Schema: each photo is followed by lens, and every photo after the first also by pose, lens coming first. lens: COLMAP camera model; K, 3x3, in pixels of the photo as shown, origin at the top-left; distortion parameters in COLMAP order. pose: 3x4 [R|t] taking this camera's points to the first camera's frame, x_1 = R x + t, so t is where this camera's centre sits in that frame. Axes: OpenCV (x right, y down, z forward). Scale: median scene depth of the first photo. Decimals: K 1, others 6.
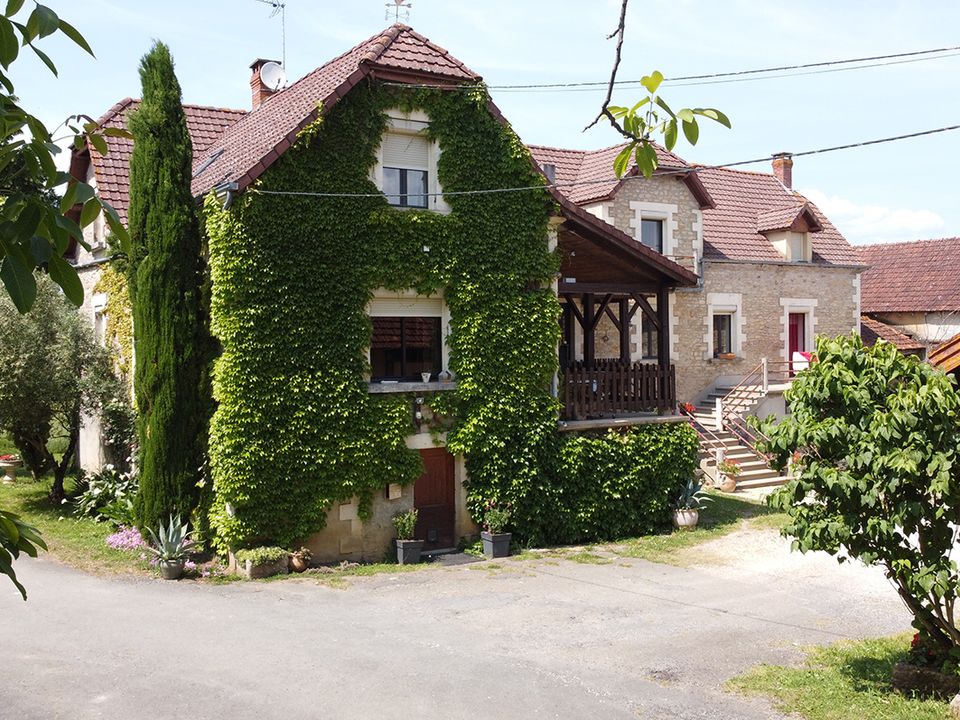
lens RADIAL K [[955.6, 0, 480.0], [0, 955.6, 360.0], [0, 0, 1]] dist [0.010374, -0.013787]
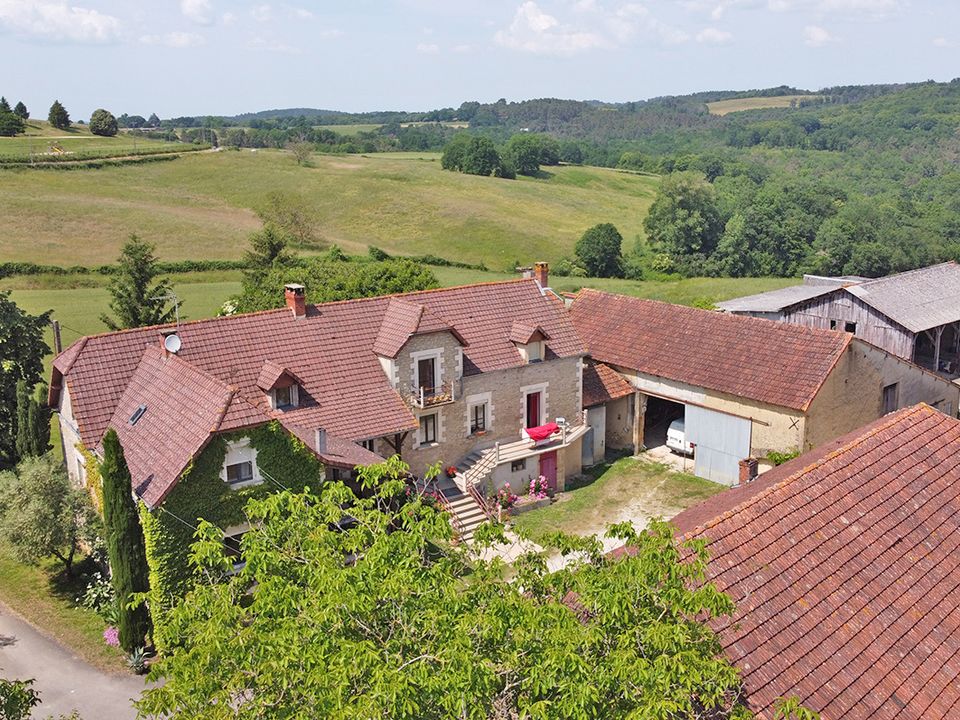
lens RADIAL K [[955.6, 0, 480.0], [0, 955.6, 360.0], [0, 0, 1]] dist [0.010374, -0.013787]
pose [[0.998854, -0.011917, 0.046347, 0.331759], [0.001141, 0.974151, 0.225895, -0.852666], [-0.047841, -0.225583, 0.973049, -0.915768]]
